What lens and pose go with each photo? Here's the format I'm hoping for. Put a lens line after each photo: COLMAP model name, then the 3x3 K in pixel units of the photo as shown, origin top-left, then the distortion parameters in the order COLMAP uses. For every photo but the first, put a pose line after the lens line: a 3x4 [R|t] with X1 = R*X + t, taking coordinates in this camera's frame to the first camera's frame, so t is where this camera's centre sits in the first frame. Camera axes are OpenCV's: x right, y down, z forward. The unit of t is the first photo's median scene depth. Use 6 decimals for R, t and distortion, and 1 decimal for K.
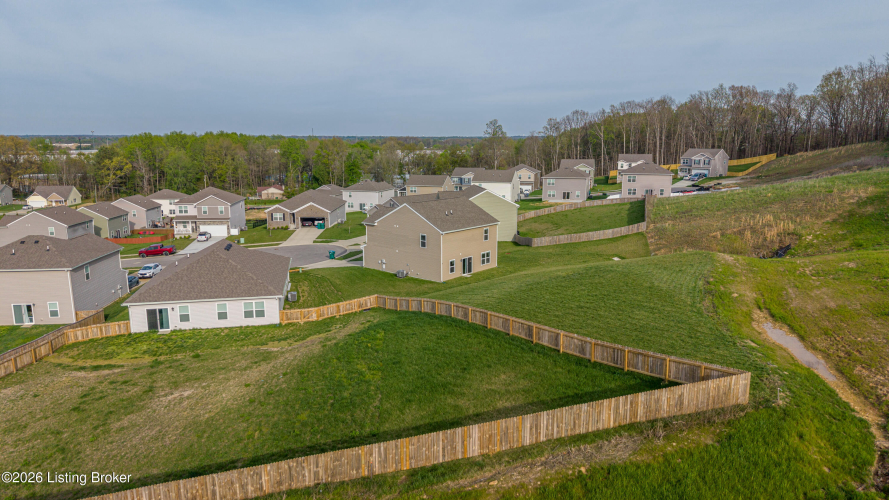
lens RADIAL K [[597.1, 0, 444.5], [0, 597.1, 250.0], [0, 0, 1]] dist [0.007745, 0.000036]
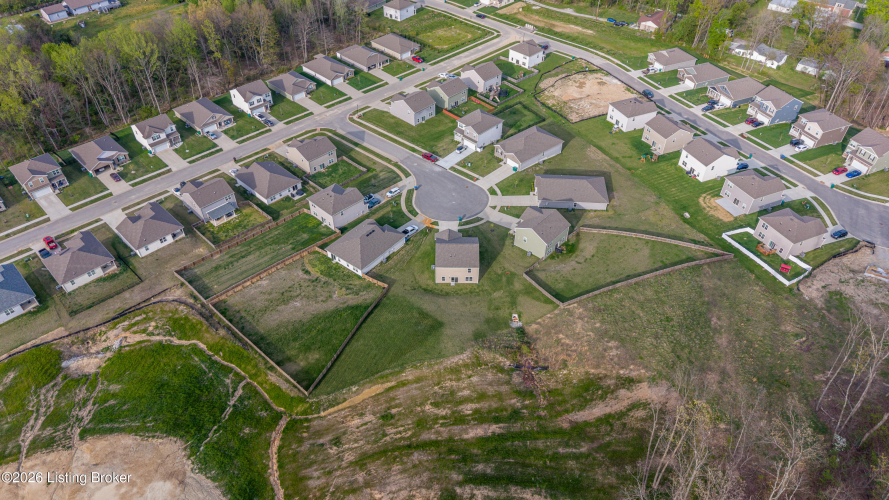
lens RADIAL K [[597.1, 0, 444.5], [0, 597.1, 250.0], [0, 0, 1]] dist [0.007745, 0.000036]
pose [[0.632458, 0.516608, -0.577160, 1.129011], [-0.141518, 0.809635, 0.569617, -1.202330], [0.761557, -0.278580, 0.585169, -0.233445]]
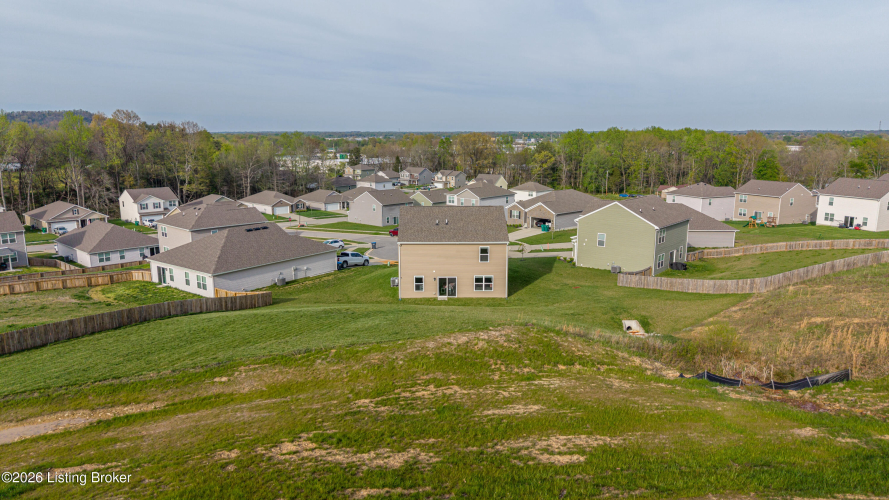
lens RADIAL K [[597.1, 0, 444.5], [0, 597.1, 250.0], [0, 0, 1]] dist [0.007745, 0.000036]
pose [[0.651399, 0.141882, -0.745352, 0.620990], [-0.135724, 0.988305, 0.069514, -0.079039], [0.746497, 0.055881, 0.663038, 0.413266]]
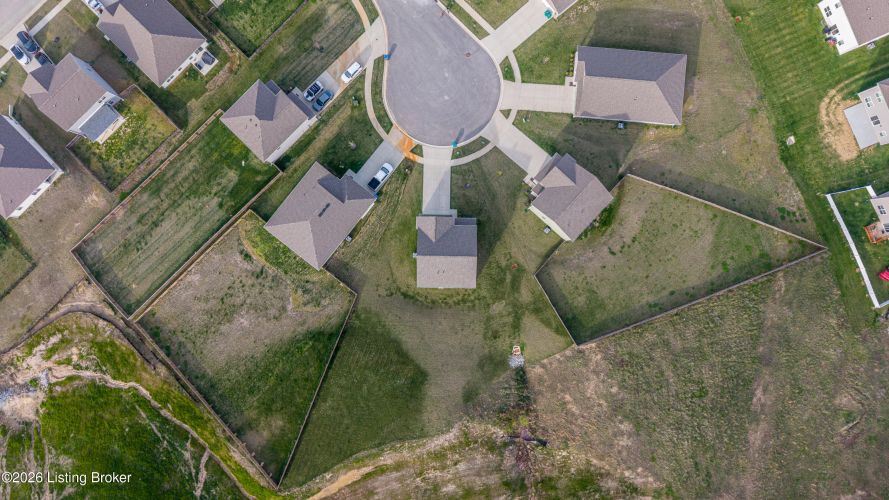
lens RADIAL K [[601.4, 0, 444.5], [0, 601.4, 250.0], [0, 0, 1]] dist [-0.001400, -0.000098]
pose [[0.625661, 0.780004, -0.011967, -0.010500], [-0.137541, 0.125400, 0.982526, -1.506318], [0.767875, -0.613082, 0.185740, 0.715390]]
